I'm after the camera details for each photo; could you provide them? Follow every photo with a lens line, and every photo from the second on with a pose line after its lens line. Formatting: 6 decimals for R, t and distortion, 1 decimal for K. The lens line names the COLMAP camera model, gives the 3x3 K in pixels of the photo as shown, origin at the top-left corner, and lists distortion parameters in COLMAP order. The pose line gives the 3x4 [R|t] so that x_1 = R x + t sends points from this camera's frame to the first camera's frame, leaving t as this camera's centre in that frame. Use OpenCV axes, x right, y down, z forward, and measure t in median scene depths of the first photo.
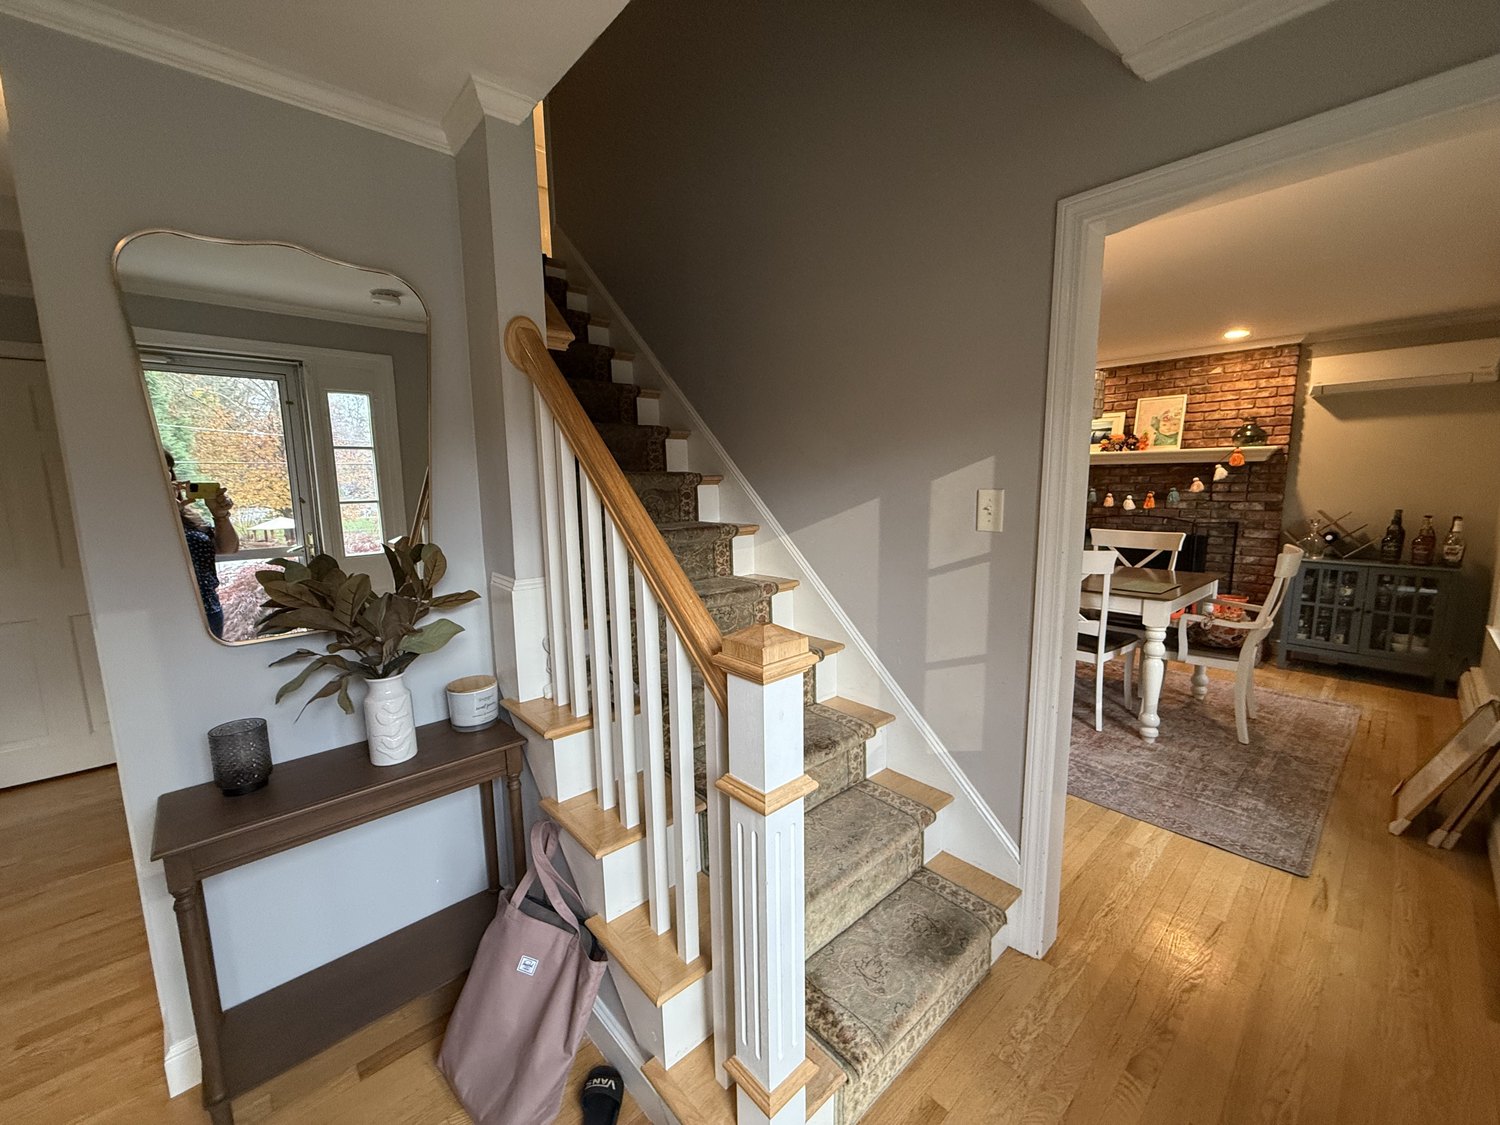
lens RADIAL K [[598.4, 0, 751.1], [0, 598.4, 560.7], [0, 0, 1]] dist [0.003028, -0.000079]
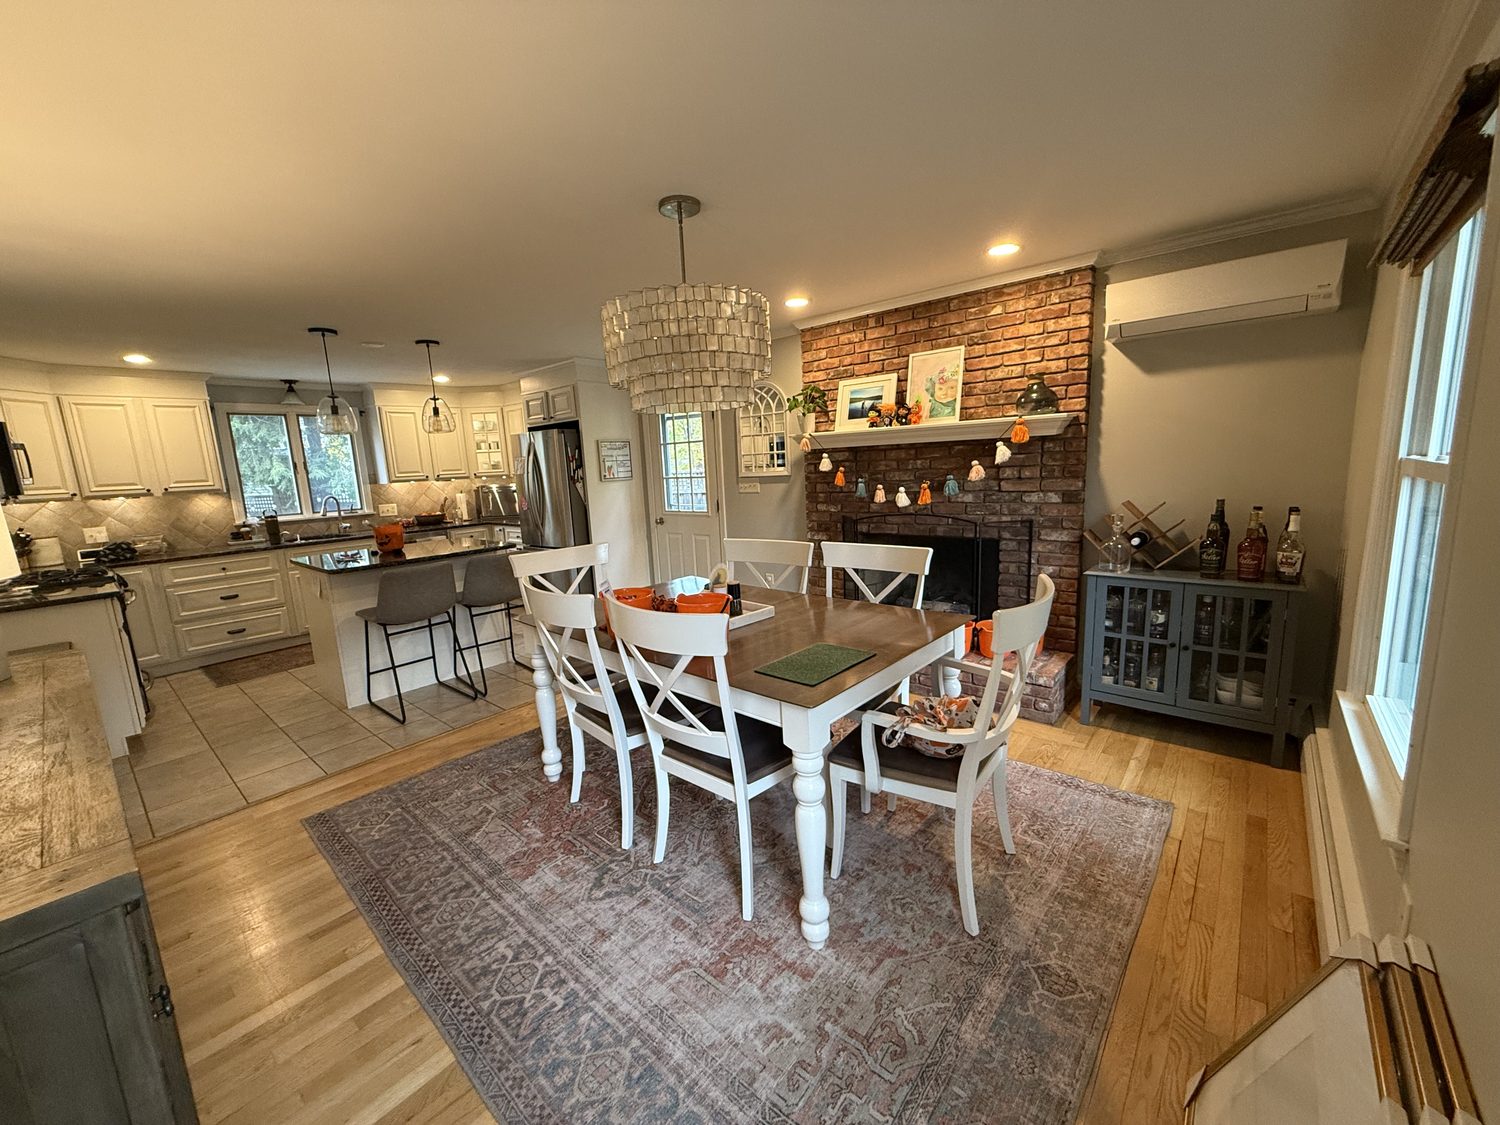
lens RADIAL K [[598.4, 0, 749.6], [0, 598.4, 561.4], [0, 0, 1]] dist [0.003028, -0.000079]
pose [[0.991433, -0.052717, 0.119504, 0.405367], [0.050018, 0.998423, 0.025475, -0.052598], [-0.120658, -0.019280, 0.992507, 0.336703]]
